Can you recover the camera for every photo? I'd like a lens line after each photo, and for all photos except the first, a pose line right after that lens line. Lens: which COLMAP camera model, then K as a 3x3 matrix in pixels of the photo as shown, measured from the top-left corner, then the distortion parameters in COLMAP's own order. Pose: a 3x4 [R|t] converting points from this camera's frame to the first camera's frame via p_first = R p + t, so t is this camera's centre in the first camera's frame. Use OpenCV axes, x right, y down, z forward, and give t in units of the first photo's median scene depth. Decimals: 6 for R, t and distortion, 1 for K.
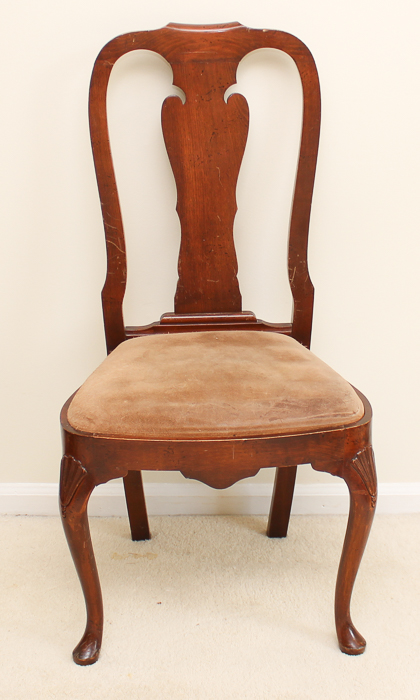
lens RADIAL K [[1273.0, 0, 210.3], [0, 1273.0, 320.2], [0, 0, 1]] dist [-0.090938, -0.121962]
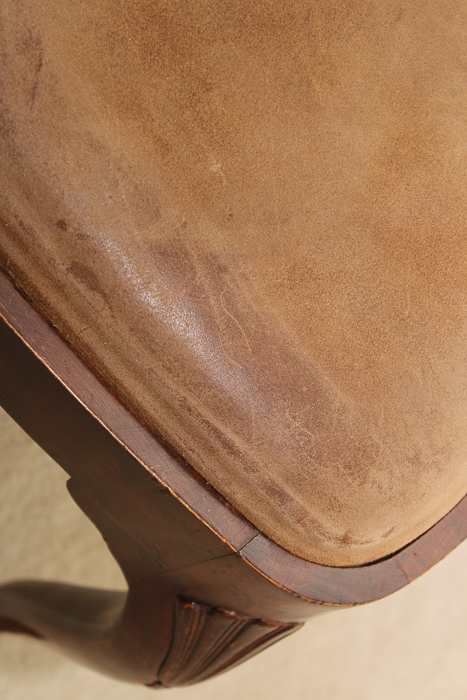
lens RADIAL K [[1556.2, 0, 233.5], [0, 1556.2, 350.0], [0, 0, 1]] dist [0.045407, 0.218509]
pose [[0.528124, 0.846174, 0.071236, 0.048786], [-0.693989, 0.381750, 0.610447, -0.089588], [0.489350, -0.371828, 0.788847, 0.711159]]
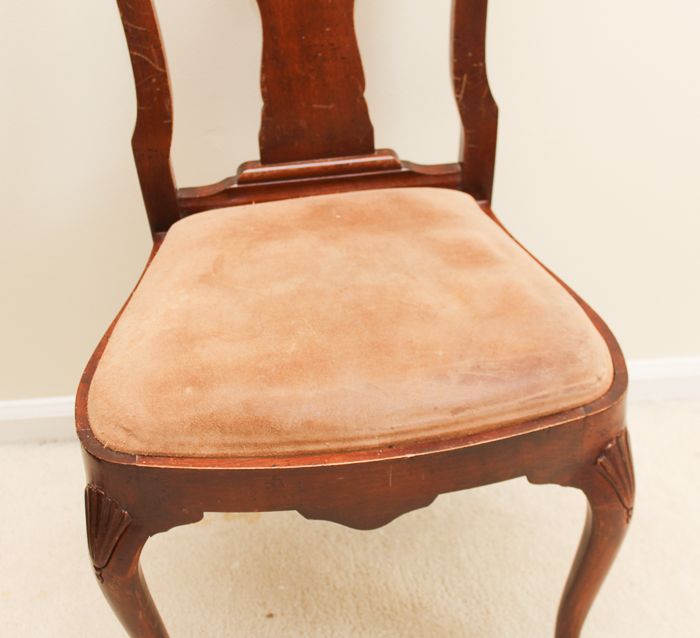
lens RADIAL K [[1333.2, 0, 330.6], [0, 1333.2, 318.3], [0, 0, 1]] dist [-0.040583, 0.099489]
pose [[0.997619, -0.066703, 0.017534, -0.012047], [0.058778, 0.955279, 0.289806, -0.117963], [-0.036081, -0.288085, 0.956925, 0.410650]]
